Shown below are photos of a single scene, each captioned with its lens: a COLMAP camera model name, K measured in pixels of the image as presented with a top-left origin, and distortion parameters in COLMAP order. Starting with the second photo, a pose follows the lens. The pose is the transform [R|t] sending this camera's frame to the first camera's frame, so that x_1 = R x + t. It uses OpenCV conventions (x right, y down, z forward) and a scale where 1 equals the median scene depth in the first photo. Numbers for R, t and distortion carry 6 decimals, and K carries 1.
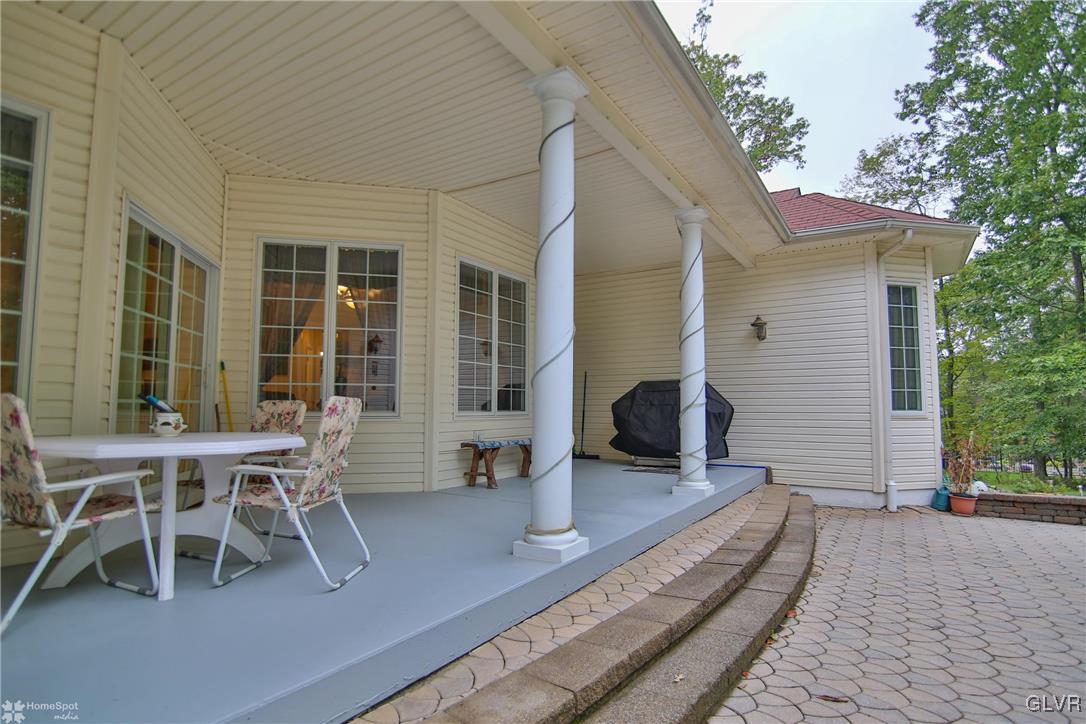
lens RADIAL K [[542.9, 0, 543.0], [0, 542.9, 362.0], [0, 0, 1]] dist [-0.019743, 0.000506]
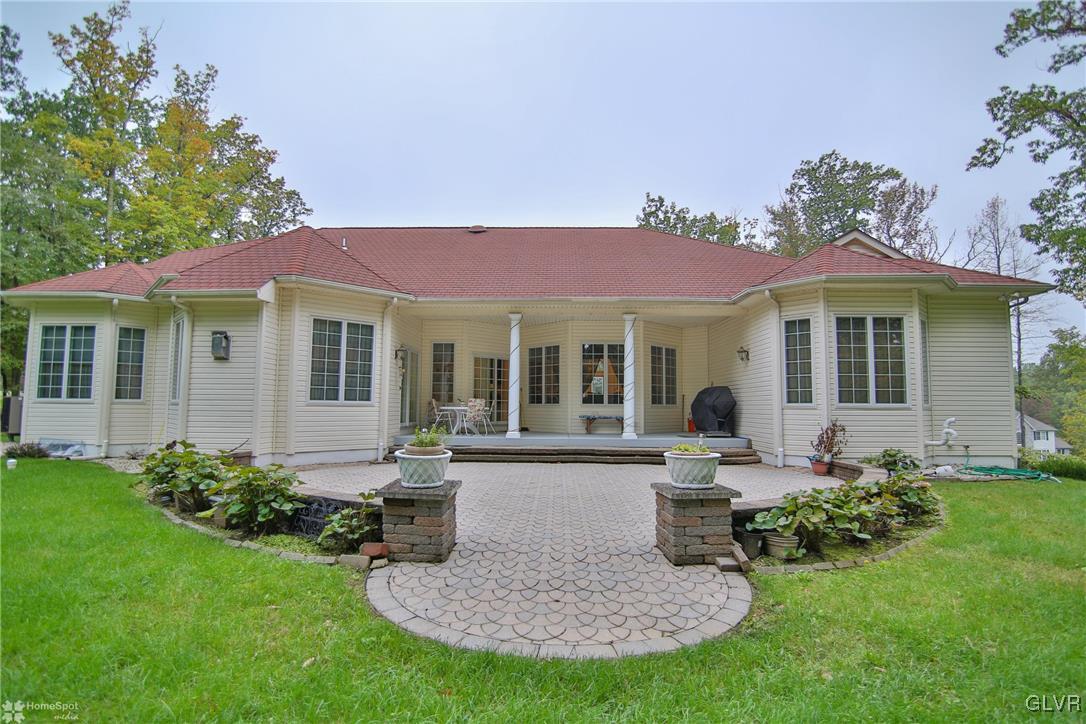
lens RADIAL K [[542.9, 0, 543.0], [0, 542.9, 362.0], [0, 0, 1]] dist [-0.019743, 0.000506]
pose [[0.514005, -0.069192, -0.854992, 1.593231], [0.065301, 0.997005, -0.041427, -0.009424], [0.855298, -0.034539, 0.516984, -0.377463]]
